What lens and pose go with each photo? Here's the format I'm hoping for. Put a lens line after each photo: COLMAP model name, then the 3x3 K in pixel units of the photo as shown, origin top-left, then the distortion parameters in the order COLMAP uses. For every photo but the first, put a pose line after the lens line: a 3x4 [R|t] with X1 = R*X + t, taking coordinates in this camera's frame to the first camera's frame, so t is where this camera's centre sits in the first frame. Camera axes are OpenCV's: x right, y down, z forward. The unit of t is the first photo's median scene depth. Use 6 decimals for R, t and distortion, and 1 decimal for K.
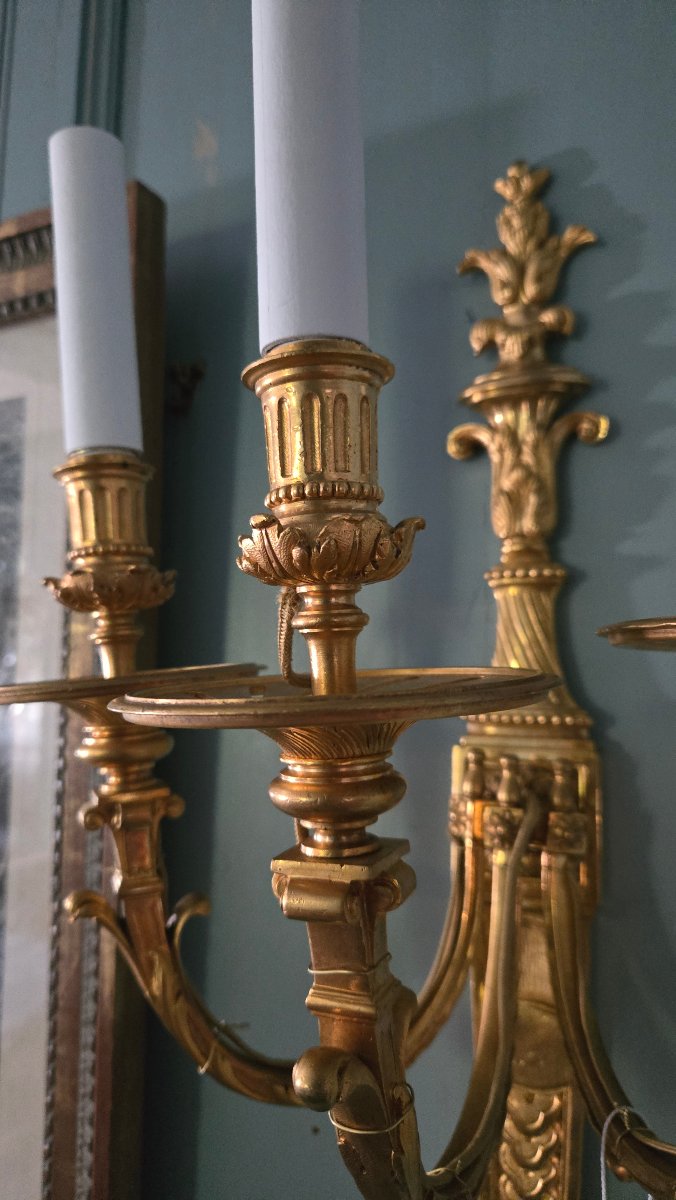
lens RADIAL K [[812.6, 0, 334.0], [0, 812.6, 589.1], [0, 0, 1]] dist [0.020996, -0.030107]
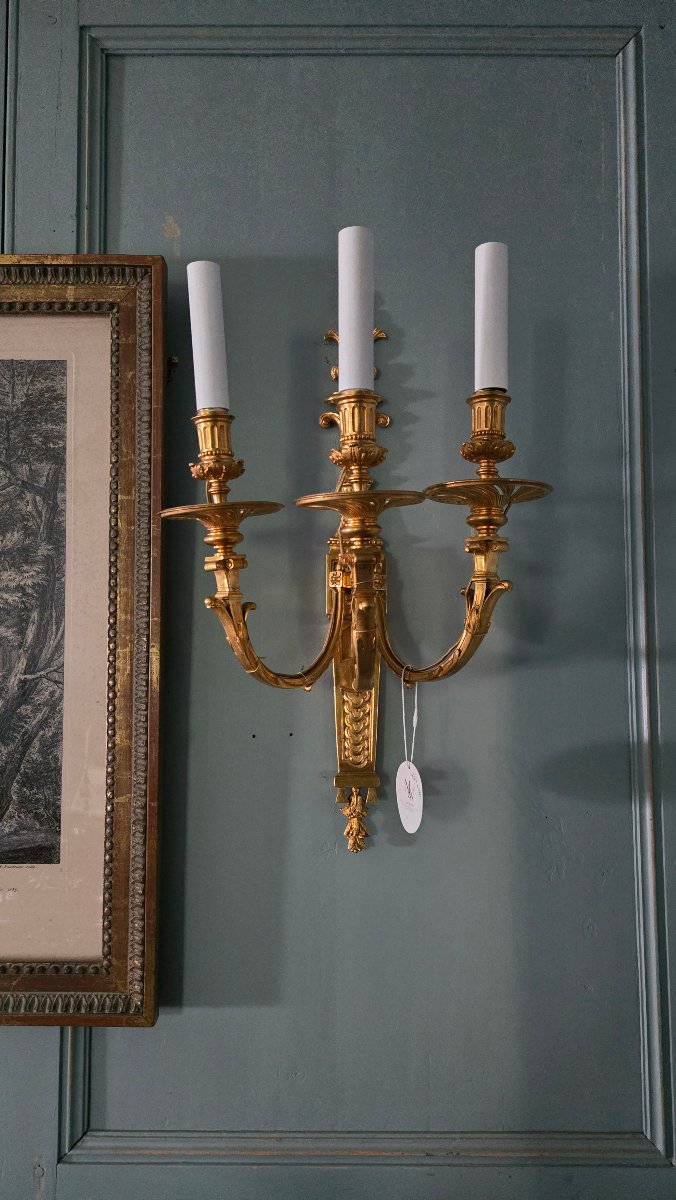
lens RADIAL K [[812.6, 0, 328.0], [0, 812.6, 606.1], [0, 0, 1]] dist [0.020996, -0.030107]
pose [[0.892831, 0.004858, 0.450366, -0.845627], [-0.036590, 0.997419, 0.061780, 0.189204], [-0.448904, -0.071638, 0.890704, -1.013427]]
